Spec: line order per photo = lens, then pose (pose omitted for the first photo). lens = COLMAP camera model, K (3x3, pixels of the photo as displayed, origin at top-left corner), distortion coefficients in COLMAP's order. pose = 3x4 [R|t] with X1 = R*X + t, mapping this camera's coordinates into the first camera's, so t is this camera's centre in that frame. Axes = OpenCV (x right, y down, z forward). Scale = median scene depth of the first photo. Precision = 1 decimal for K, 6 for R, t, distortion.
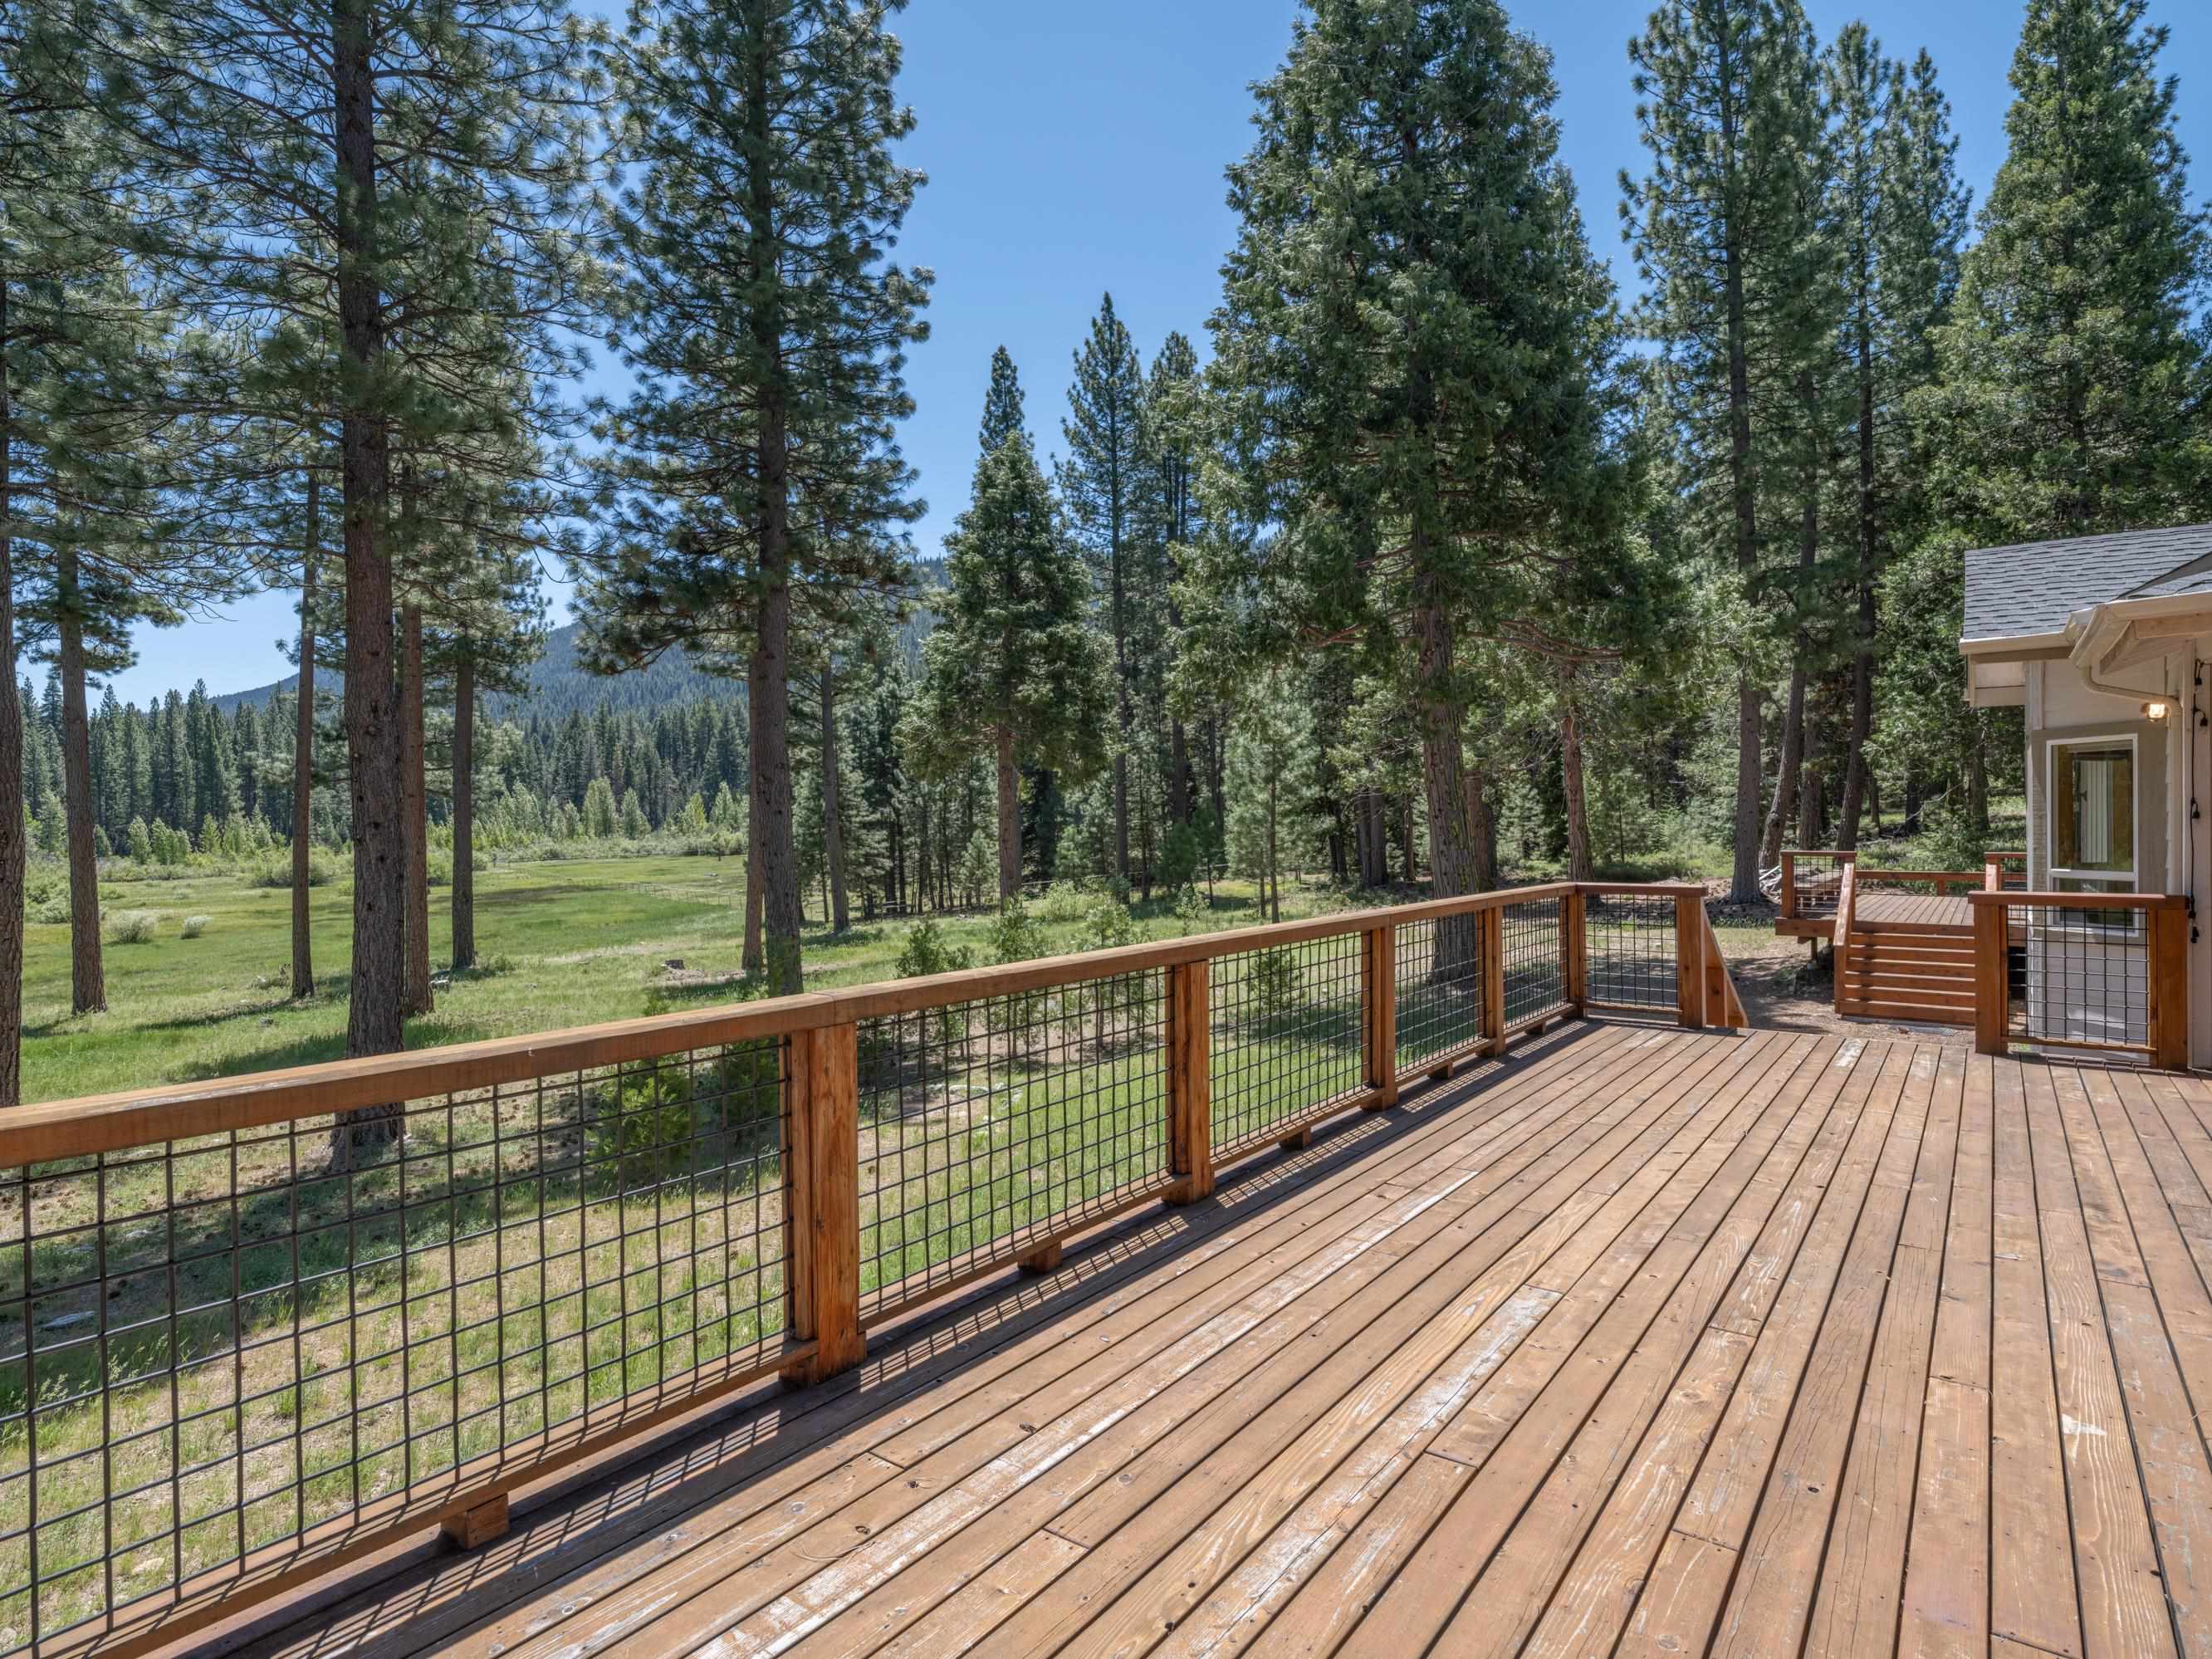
lens RADIAL K [[1179.4, 0, 1112.4], [0, 1179.4, 834.2], [0, 0, 1]] dist [0.007882, -0.003422]
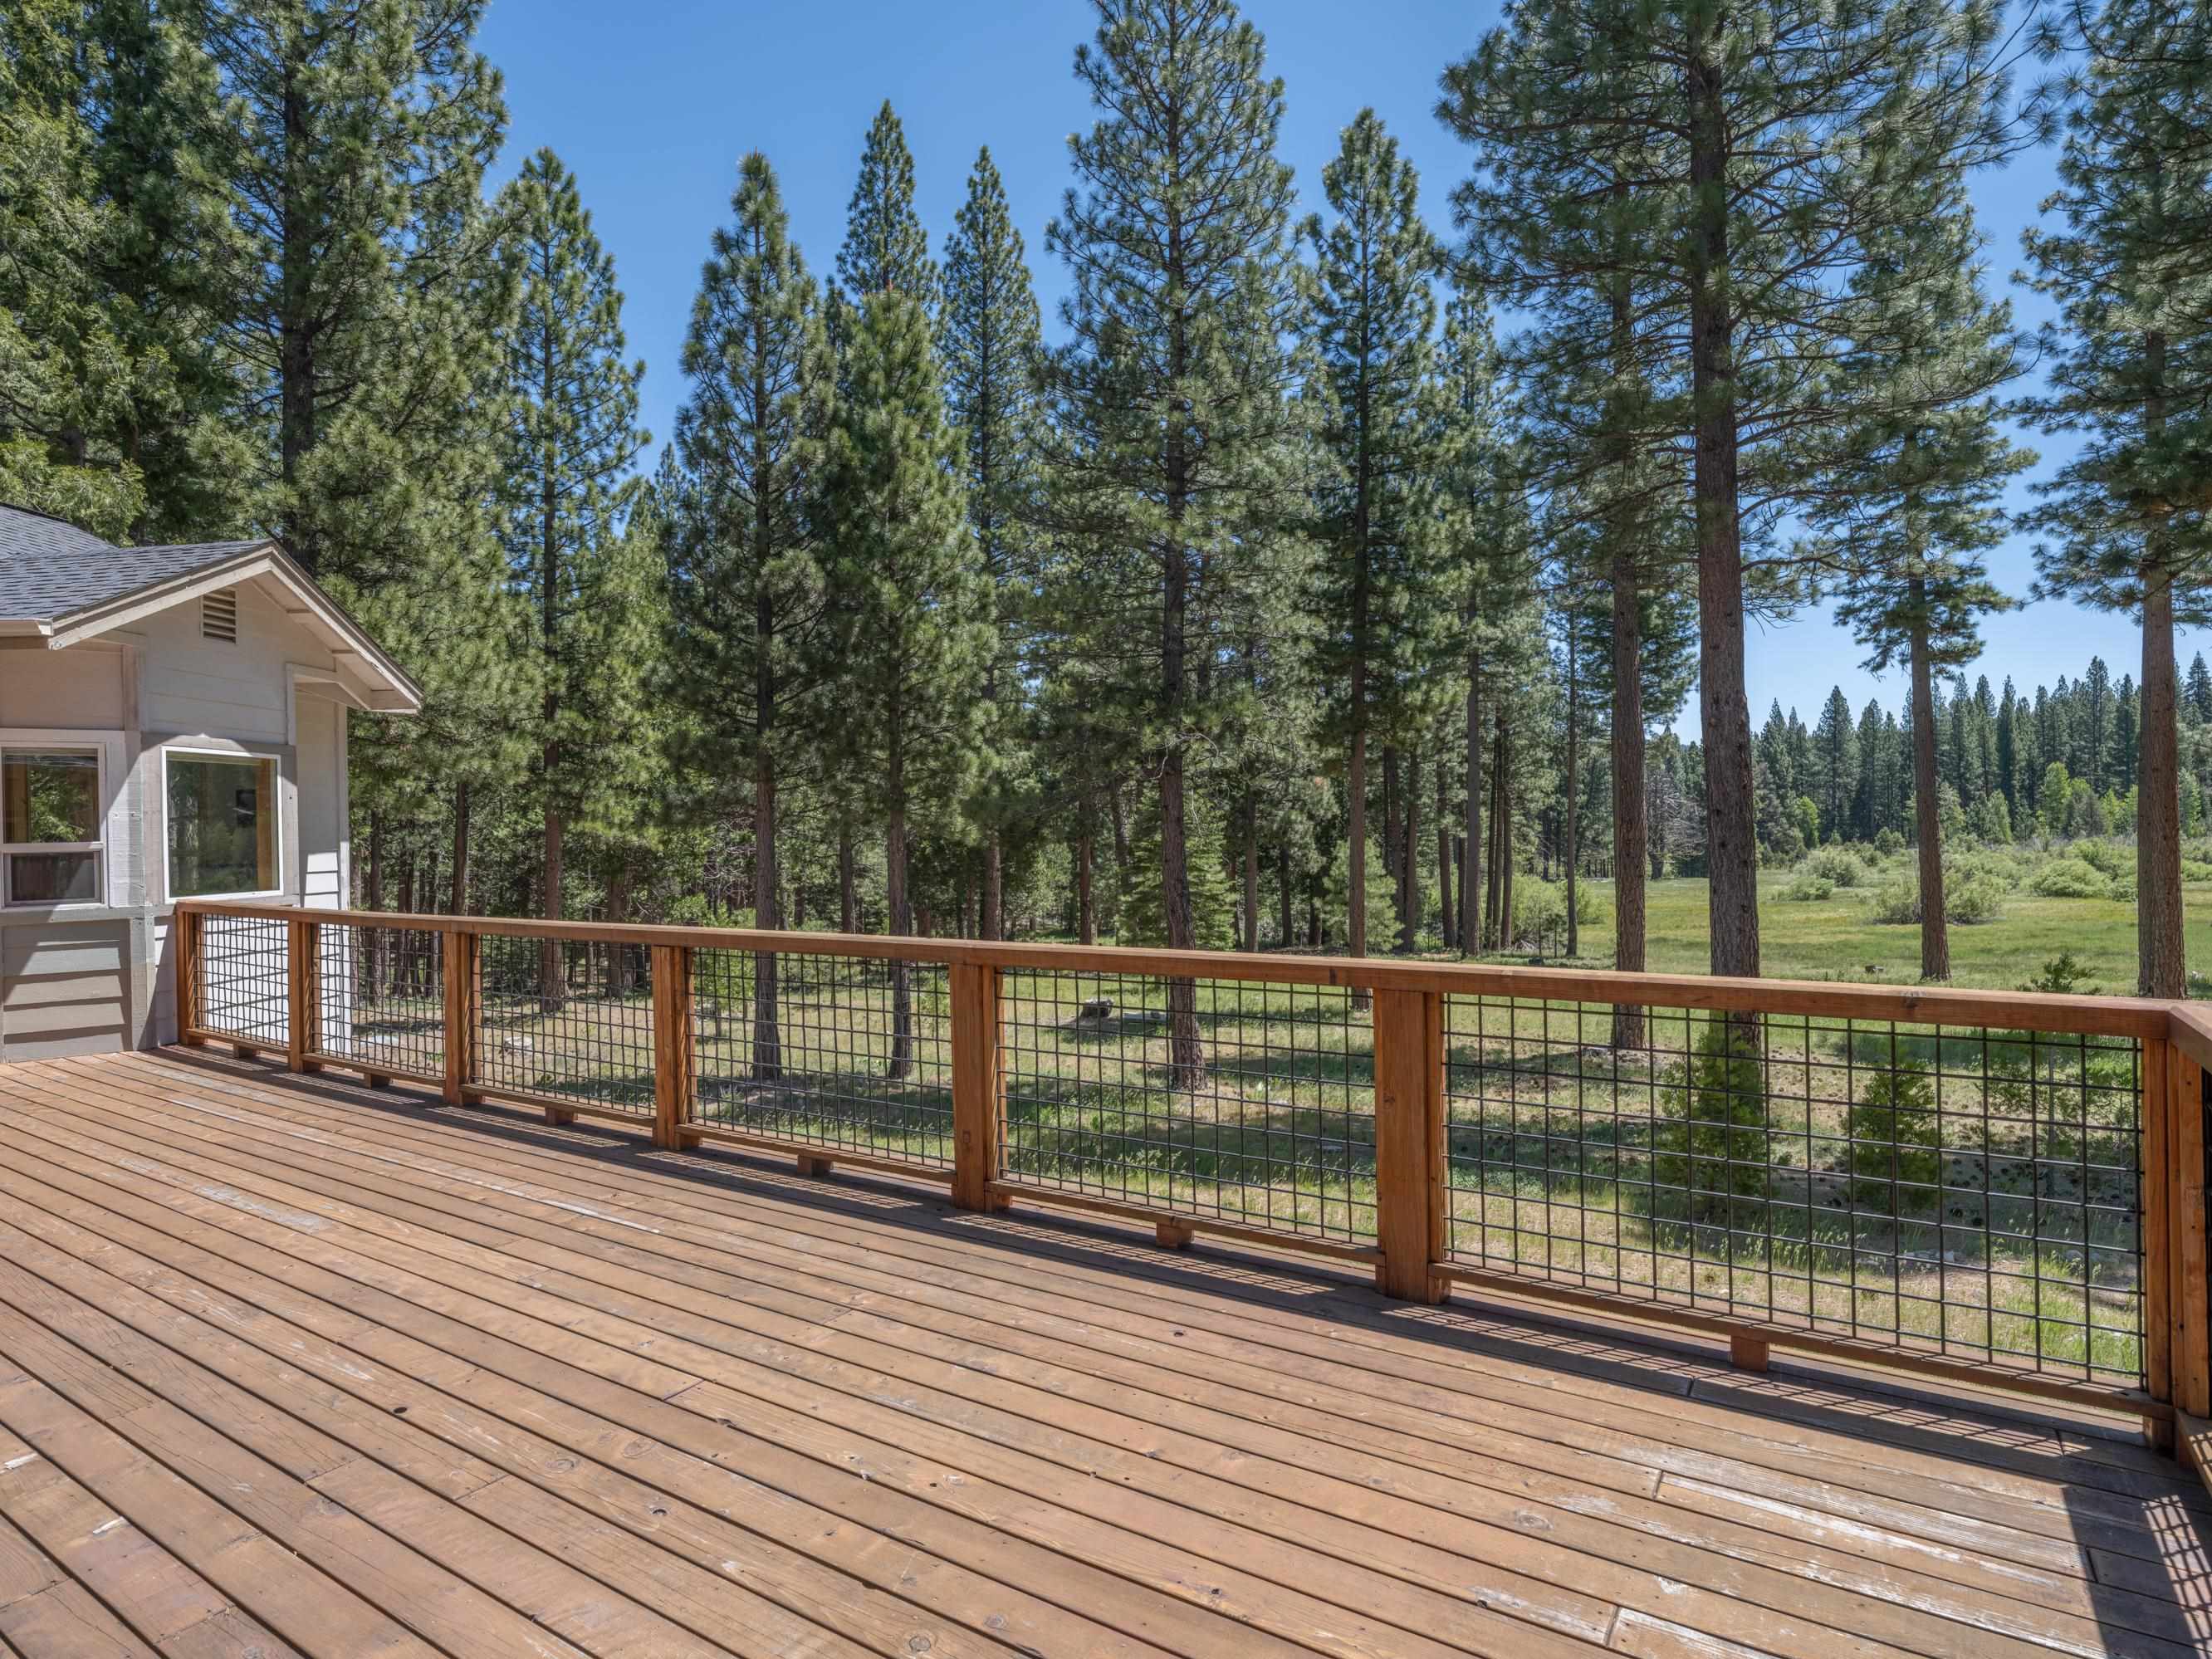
lens RADIAL K [[1179.4, 0, 1123.5], [0, 1179.4, 832.4], [0, 0, 1]] dist [0.007882, -0.003422]
pose [[0.079441, 0.009369, -0.996796, 0.149669], [0.007946, 0.999918, 0.010031, -0.001379], [0.996808, -0.008717, 0.079360, 0.159529]]
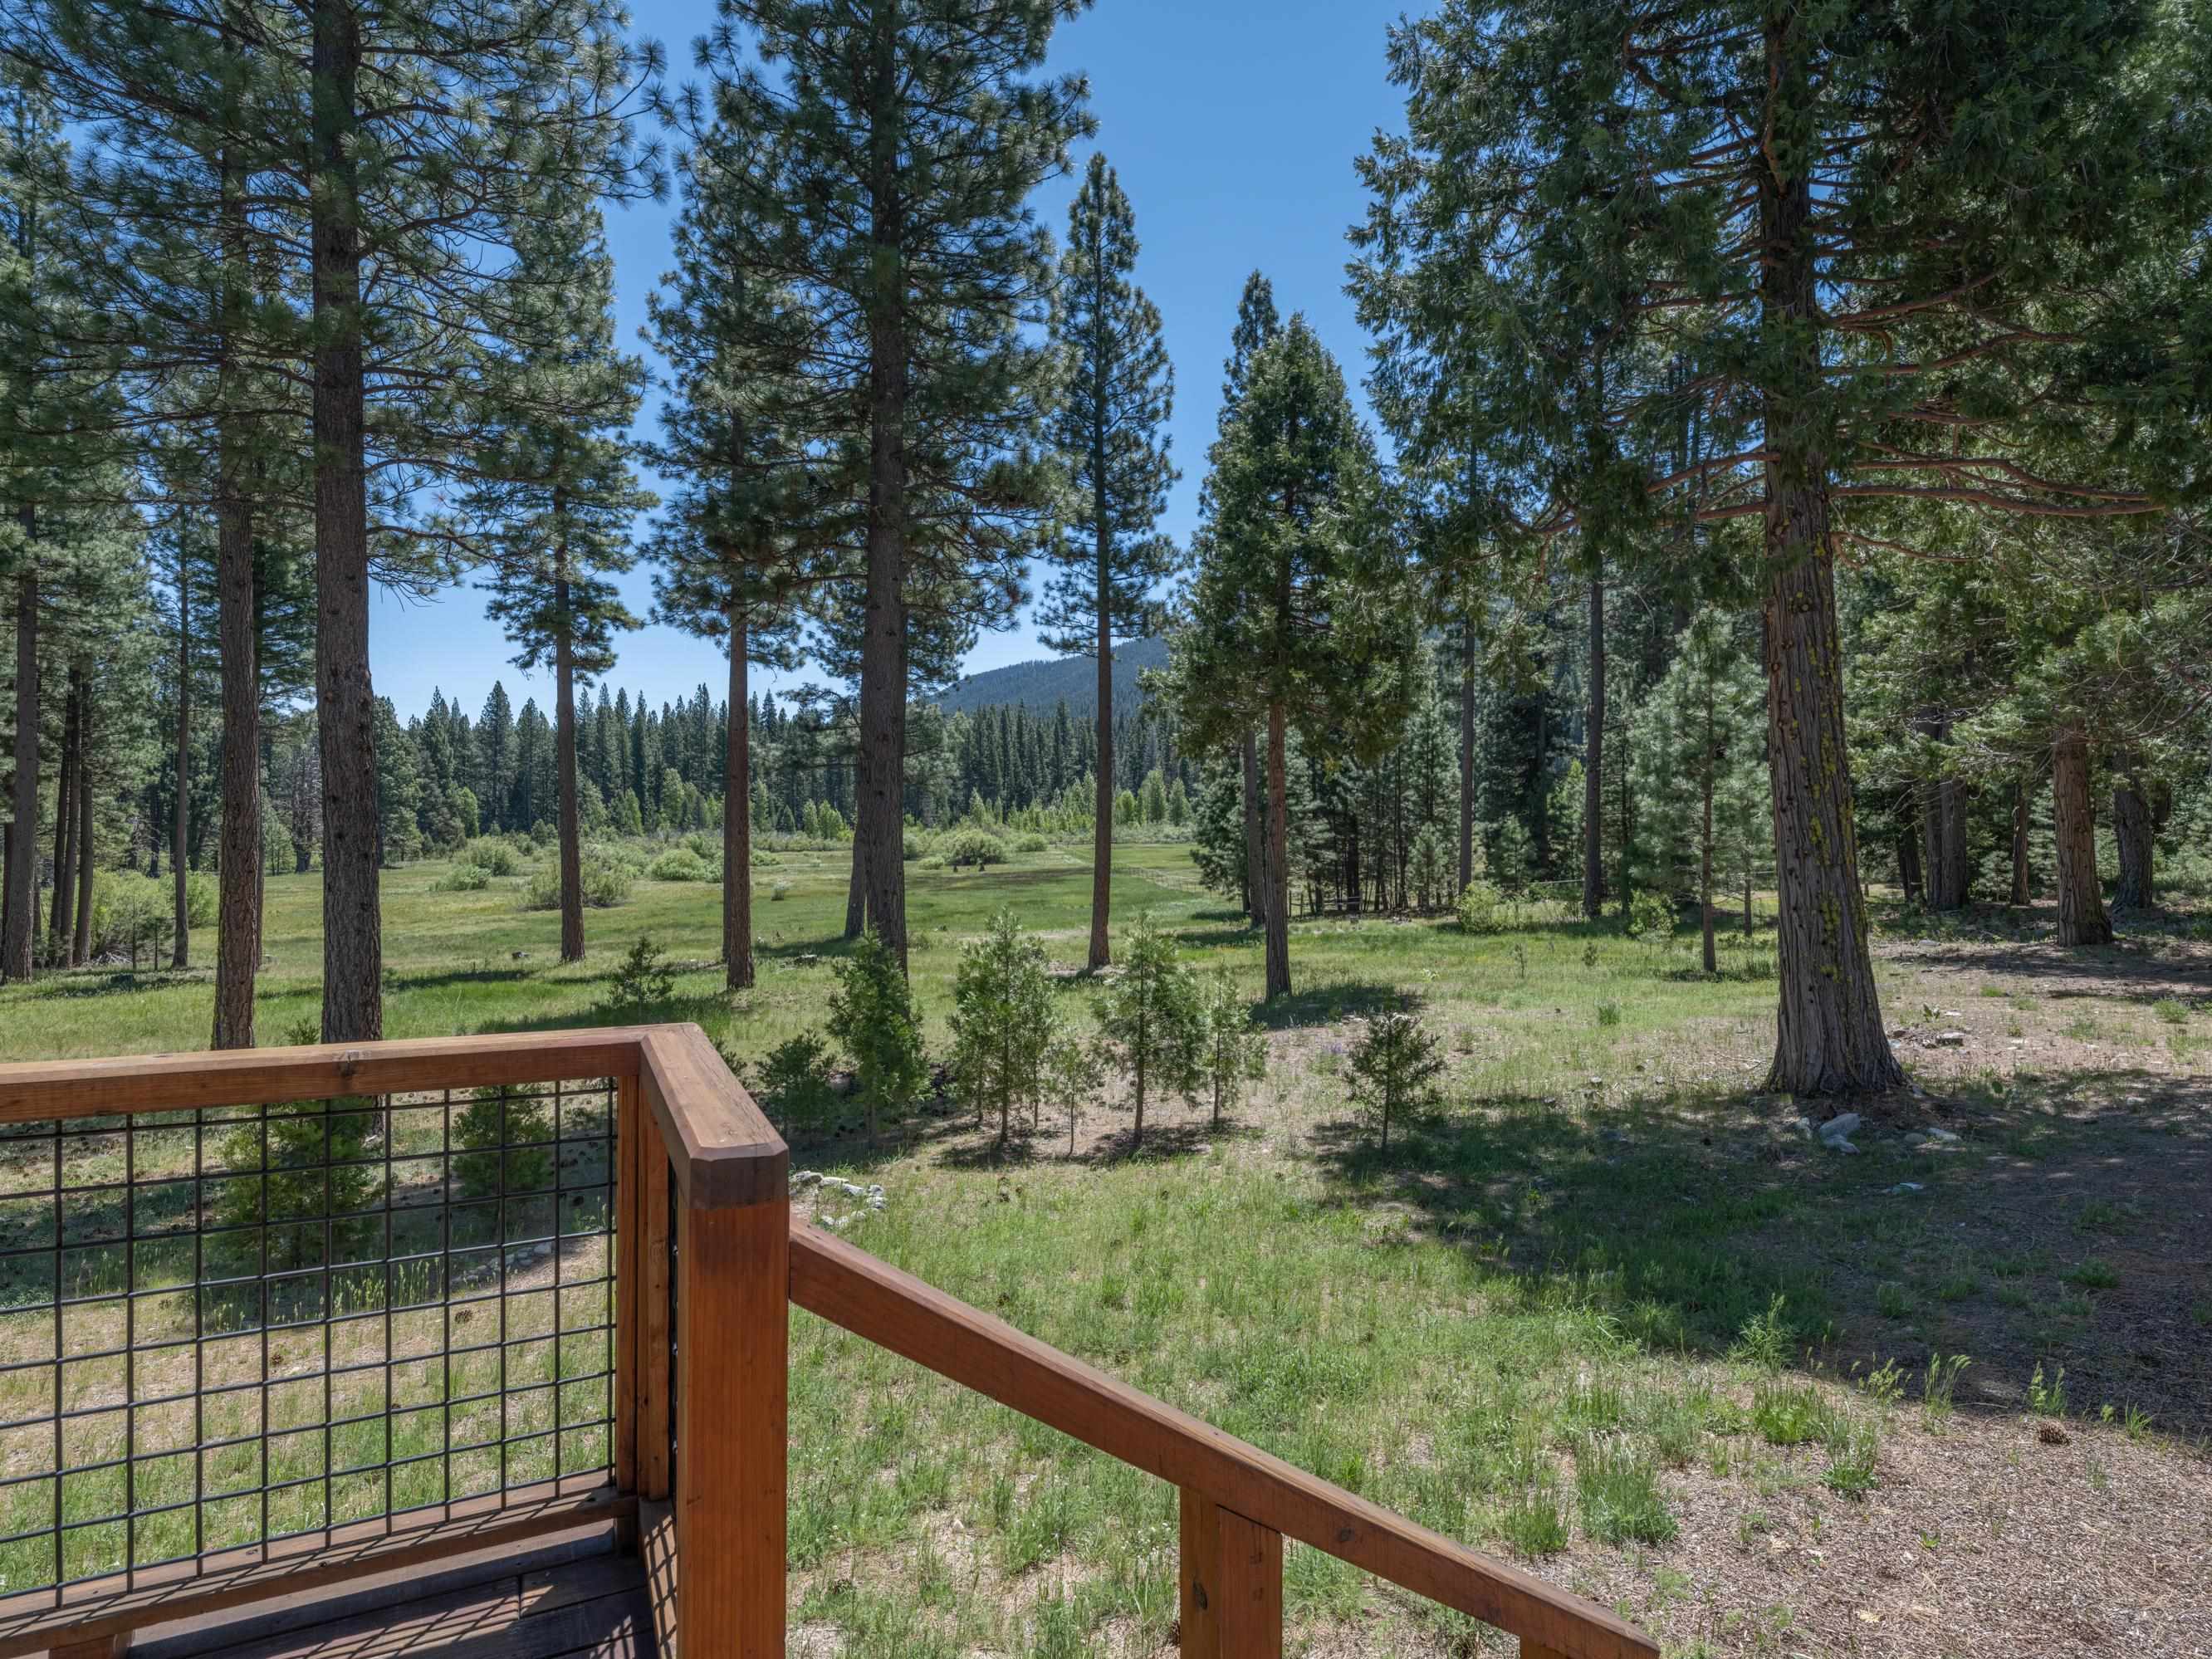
lens RADIAL K [[1179.4, 0, 1111.0], [0, 1179.4, 819.3], [0, 0, 1]] dist [0.007882, -0.003422]
pose [[0.891561, 0.018992, -0.452502, 0.134163], [-0.021381, 0.999771, -0.000165, -0.001159], [0.452395, 0.009822, 0.891763, 0.181991]]
